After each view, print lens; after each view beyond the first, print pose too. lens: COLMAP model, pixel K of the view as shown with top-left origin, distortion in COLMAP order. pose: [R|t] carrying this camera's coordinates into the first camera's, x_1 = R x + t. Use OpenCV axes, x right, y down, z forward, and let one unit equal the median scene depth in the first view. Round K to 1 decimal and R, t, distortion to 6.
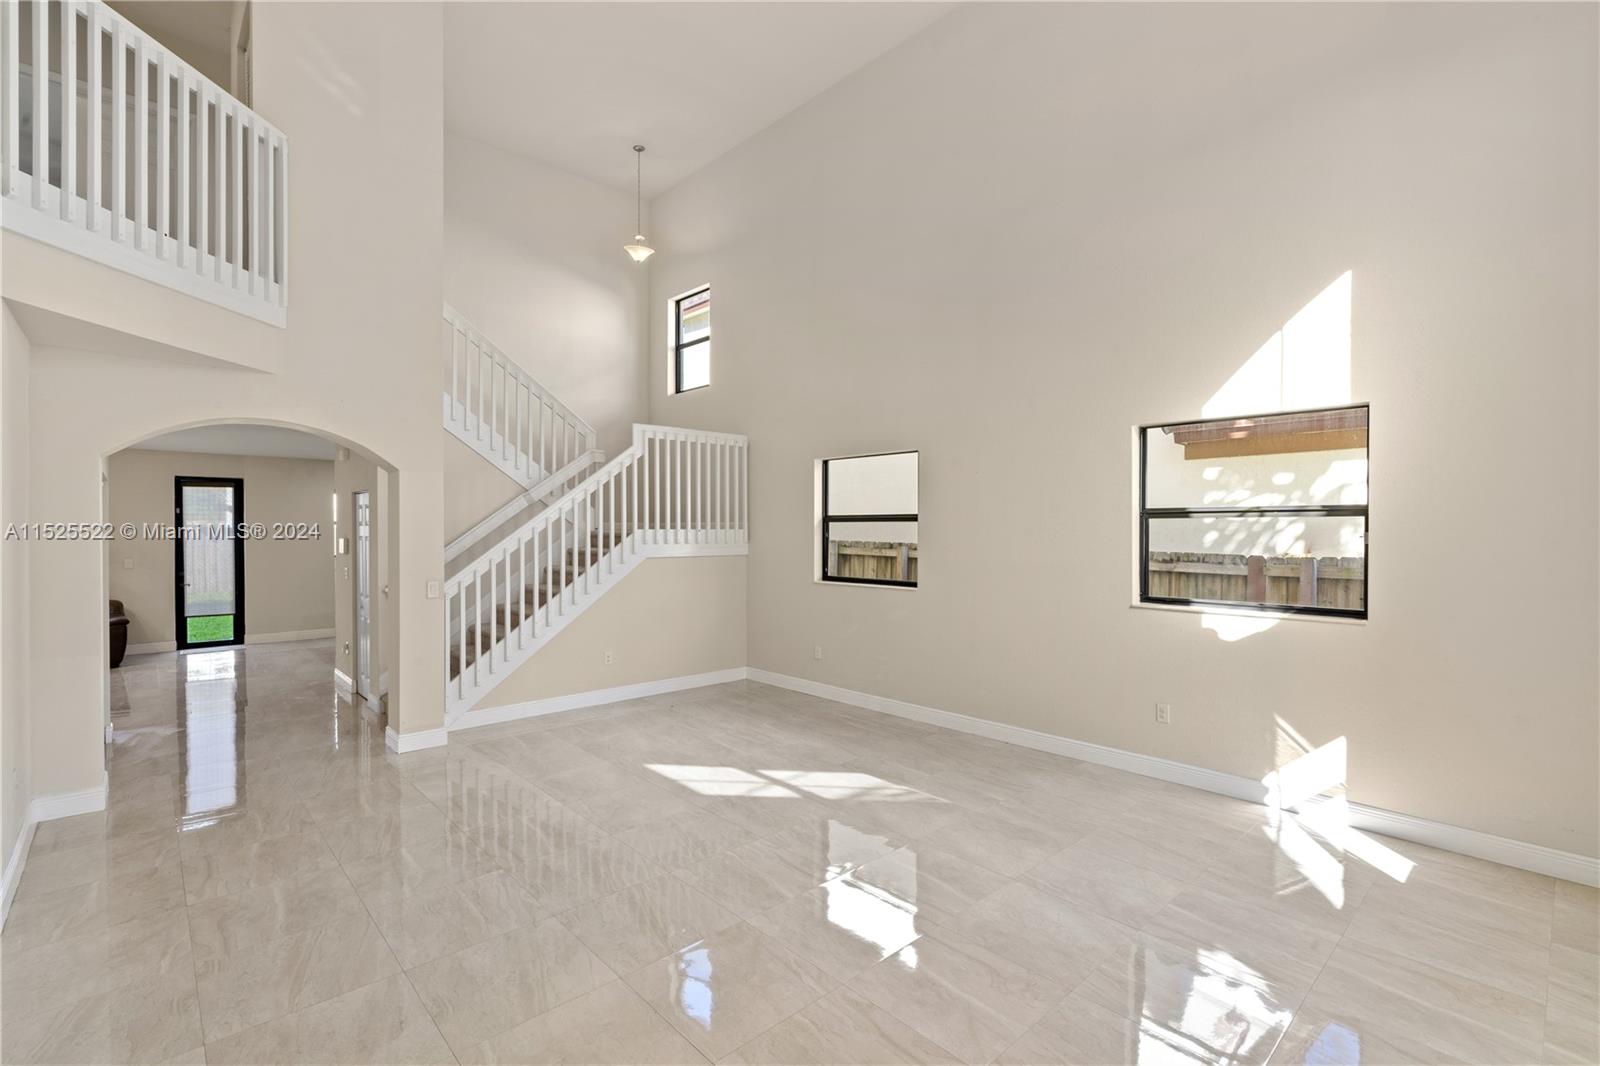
lens RADIAL K [[726.6, 0, 797.0], [0, 726.6, 527.7], [0, 0, 1]] dist [0.003073, 0.000522]
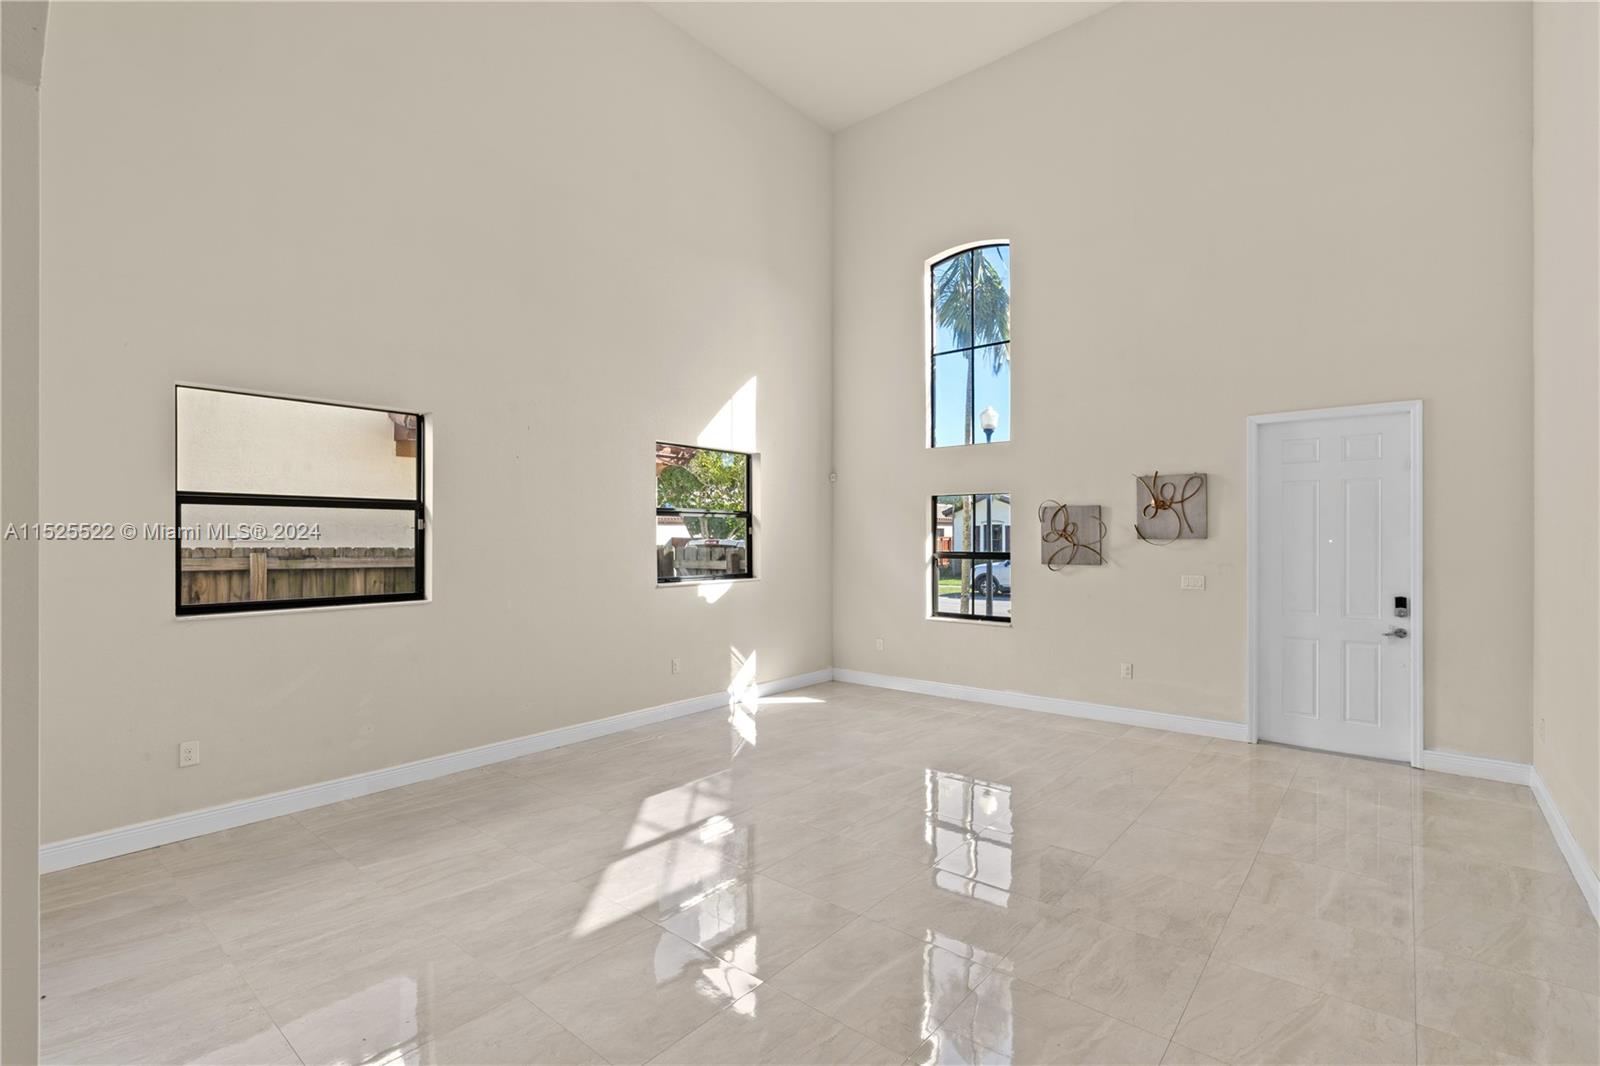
lens RADIAL K [[726.6, 0, 803.6], [0, 726.6, 547.1], [0, 0, 1]] dist [0.003073, 0.000522]
pose [[-0.143107, -0.009523, 0.989661, -0.822045], [-0.002622, 0.999954, 0.009243, 0.029194], [-0.989704, -0.001272, -0.143126, 0.969327]]
